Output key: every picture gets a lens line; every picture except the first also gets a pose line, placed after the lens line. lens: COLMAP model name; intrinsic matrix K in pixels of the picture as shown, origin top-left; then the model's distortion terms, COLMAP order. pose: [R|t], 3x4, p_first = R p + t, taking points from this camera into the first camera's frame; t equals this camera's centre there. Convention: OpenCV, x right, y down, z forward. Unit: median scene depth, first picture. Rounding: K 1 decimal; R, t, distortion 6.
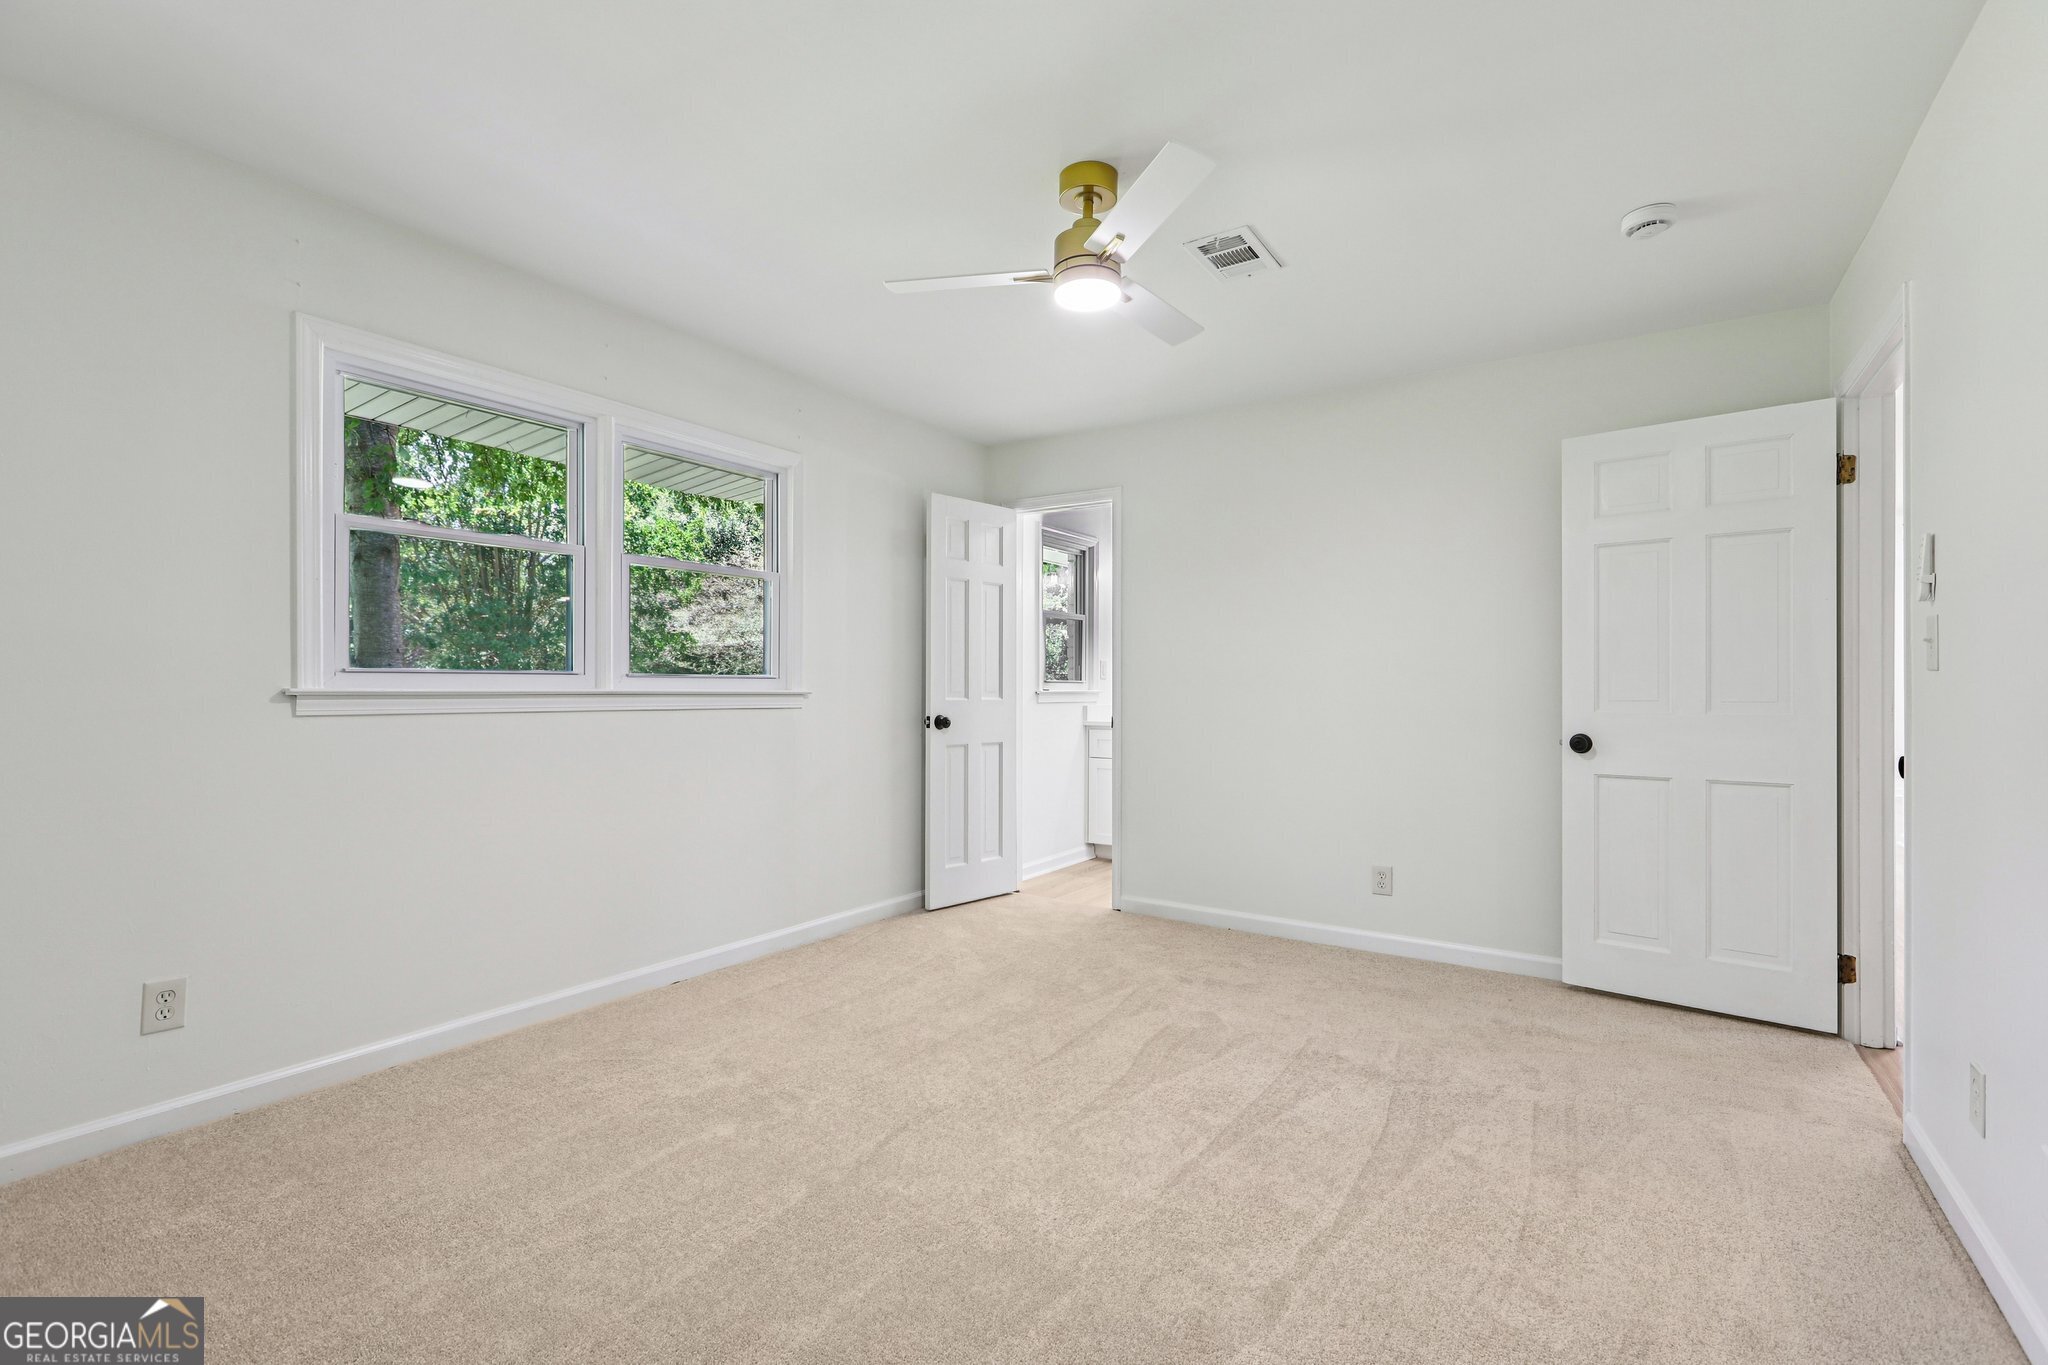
lens RADIAL K [[926.3, 0, 1034.4], [0, 926.3, 694.6], [0, 0, 1]] dist [-0.001782, 0.001829]
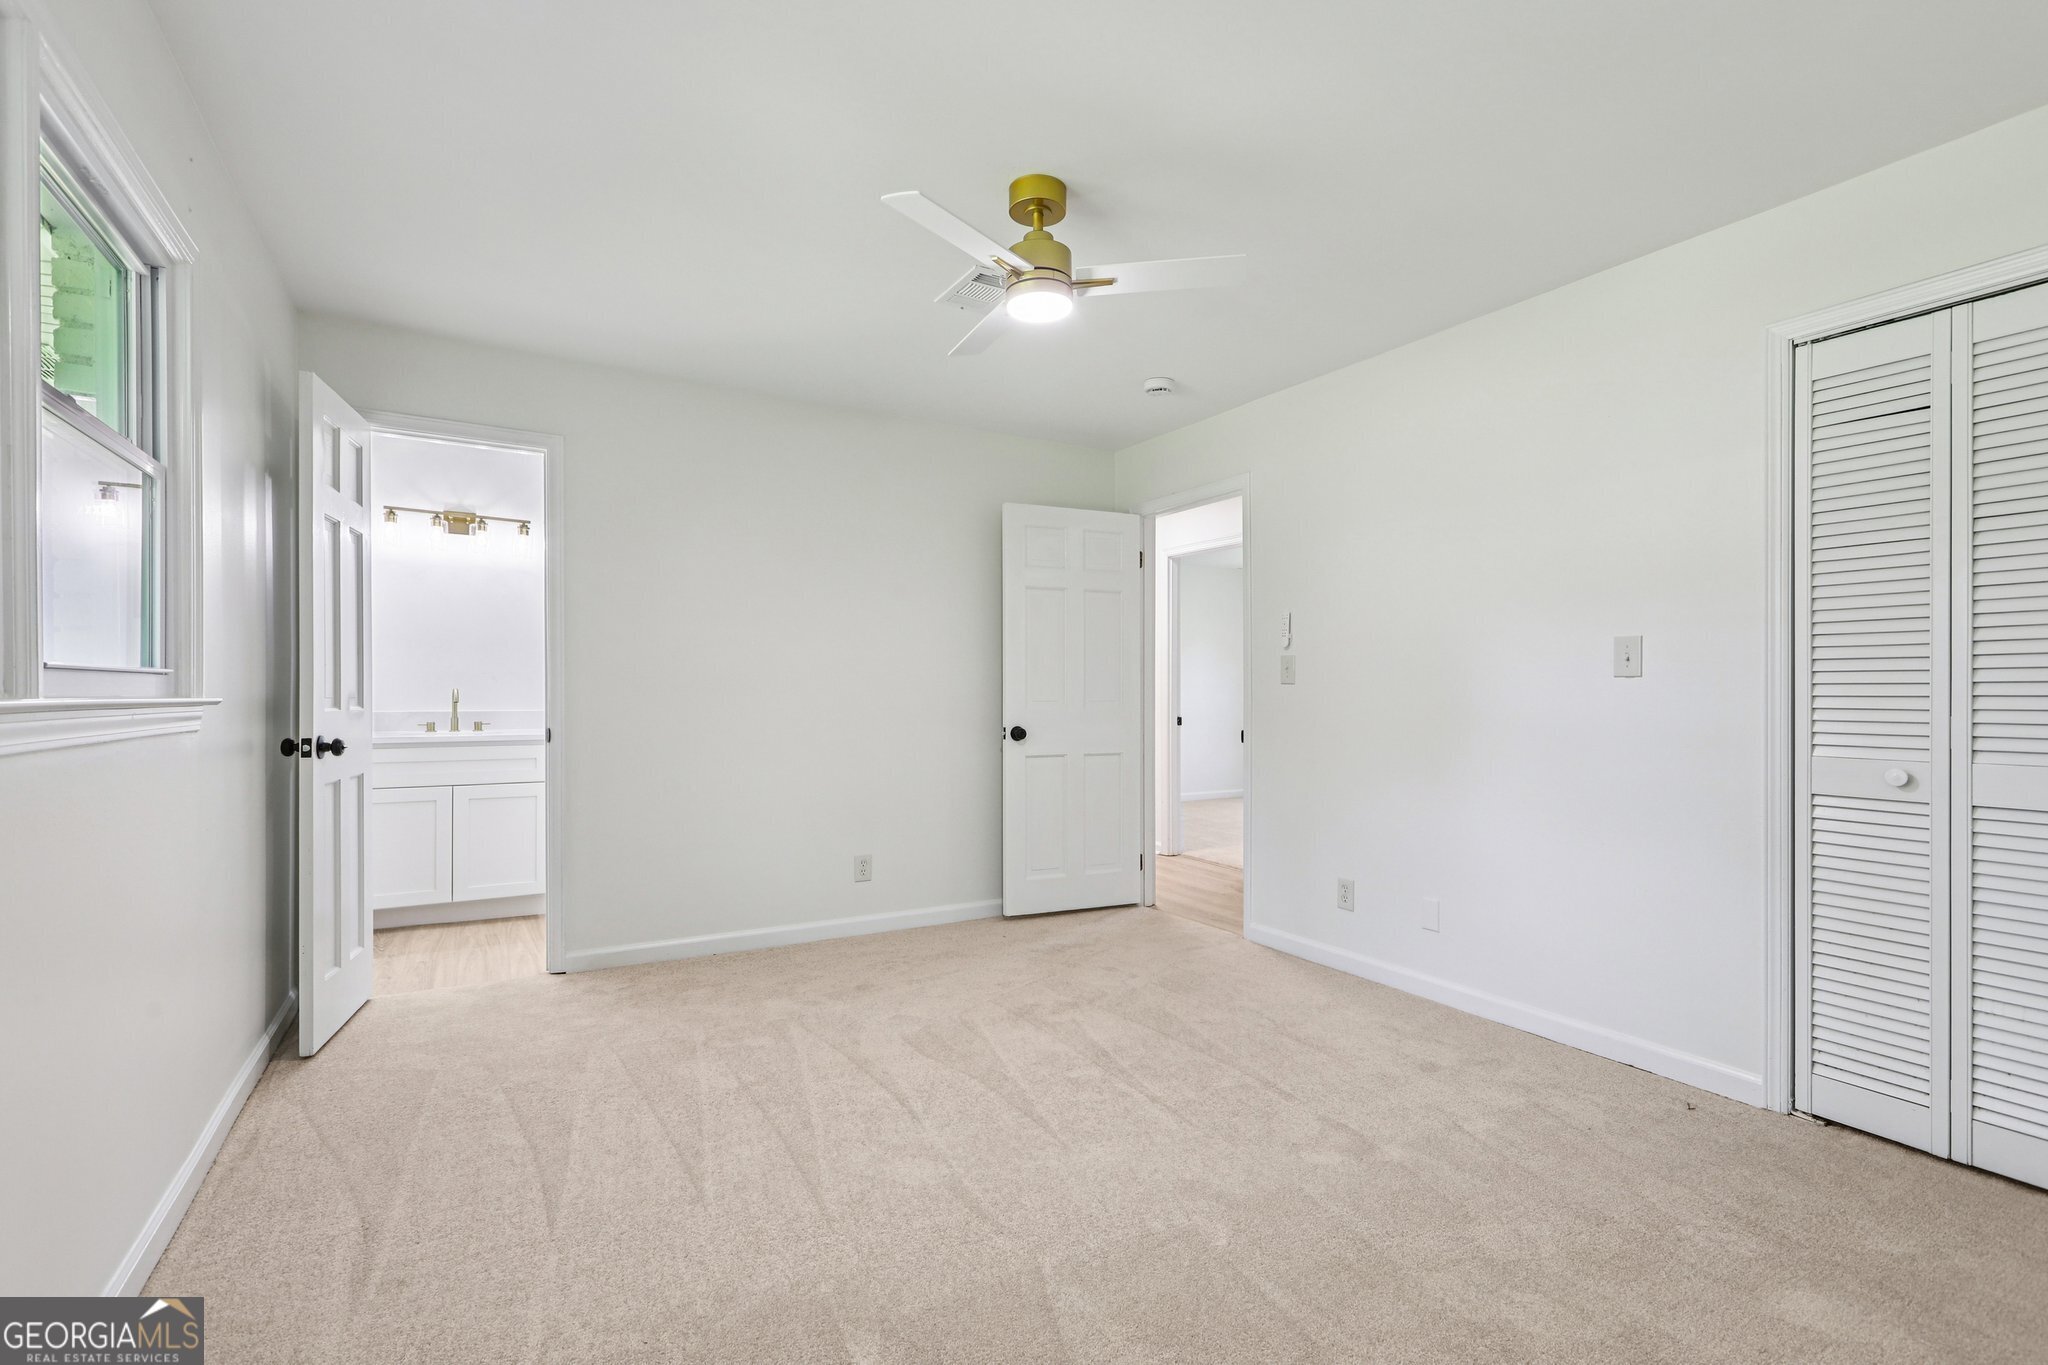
lens RADIAL K [[926.3, 0, 1034.4], [0, 926.3, 694.6], [0, 0, 1]] dist [-0.001782, 0.001829]
pose [[0.424661, -0.002210, 0.905350, -0.609477], [0.003264, 0.999994, 0.000911, -0.005301], [-0.905347, 0.002568, 0.424665, 0.405803]]
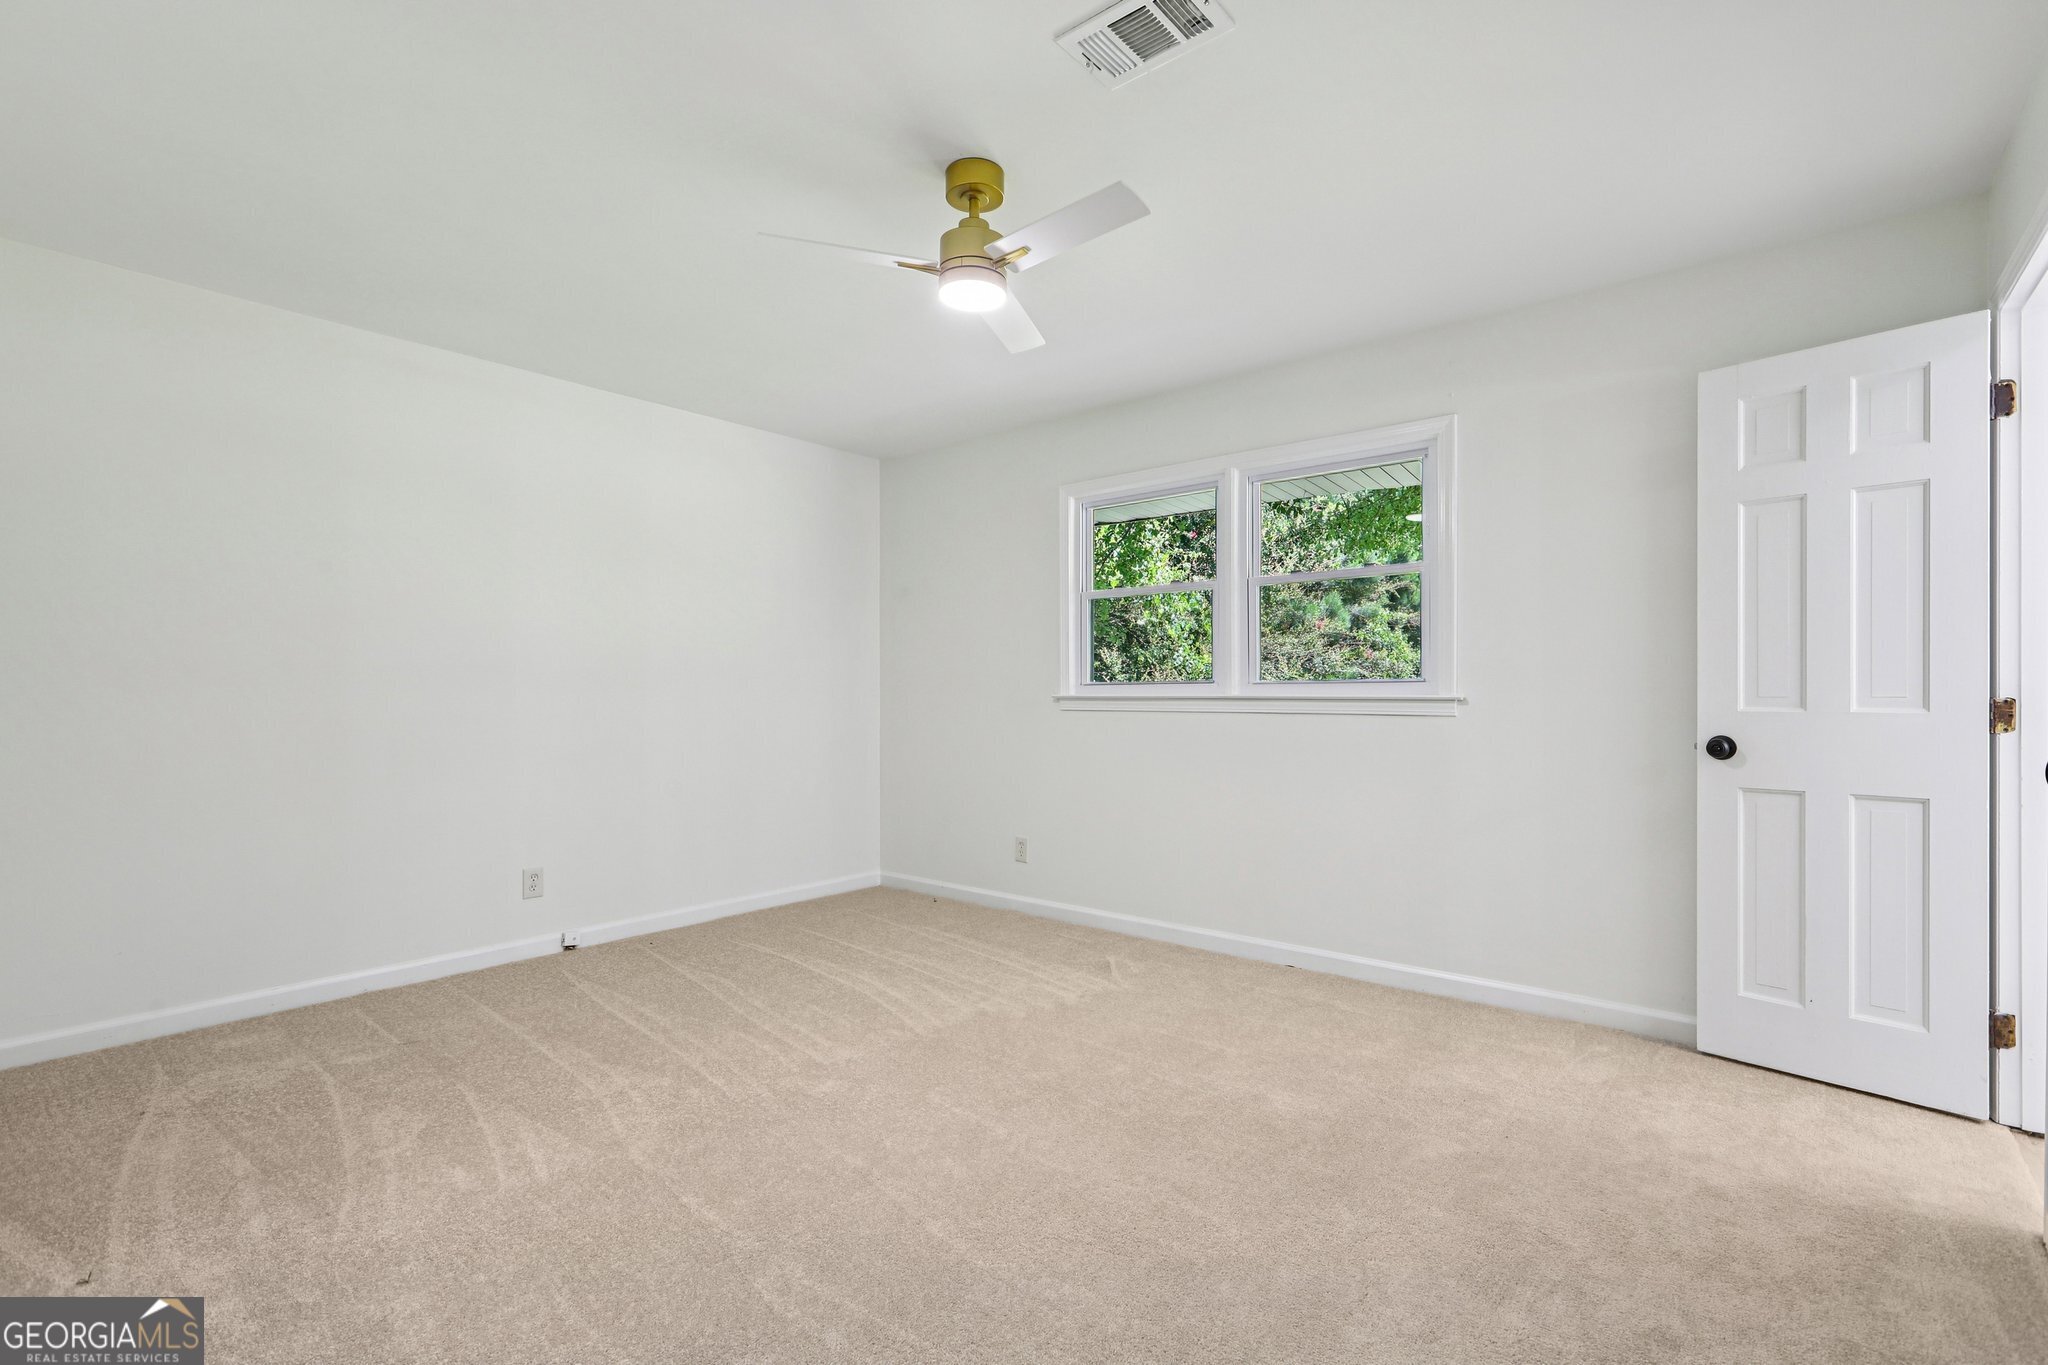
lens RADIAL K [[926.3, 0, 1034.4], [0, 926.3, 694.6], [0, 0, 1]] dist [-0.001782, 0.001829]
pose [[-0.110925, -0.000795, -0.993828, 0.727414], [-0.002146, 0.999998, -0.000561, -0.004600], [0.993826, 0.002070, -0.110926, 0.830214]]
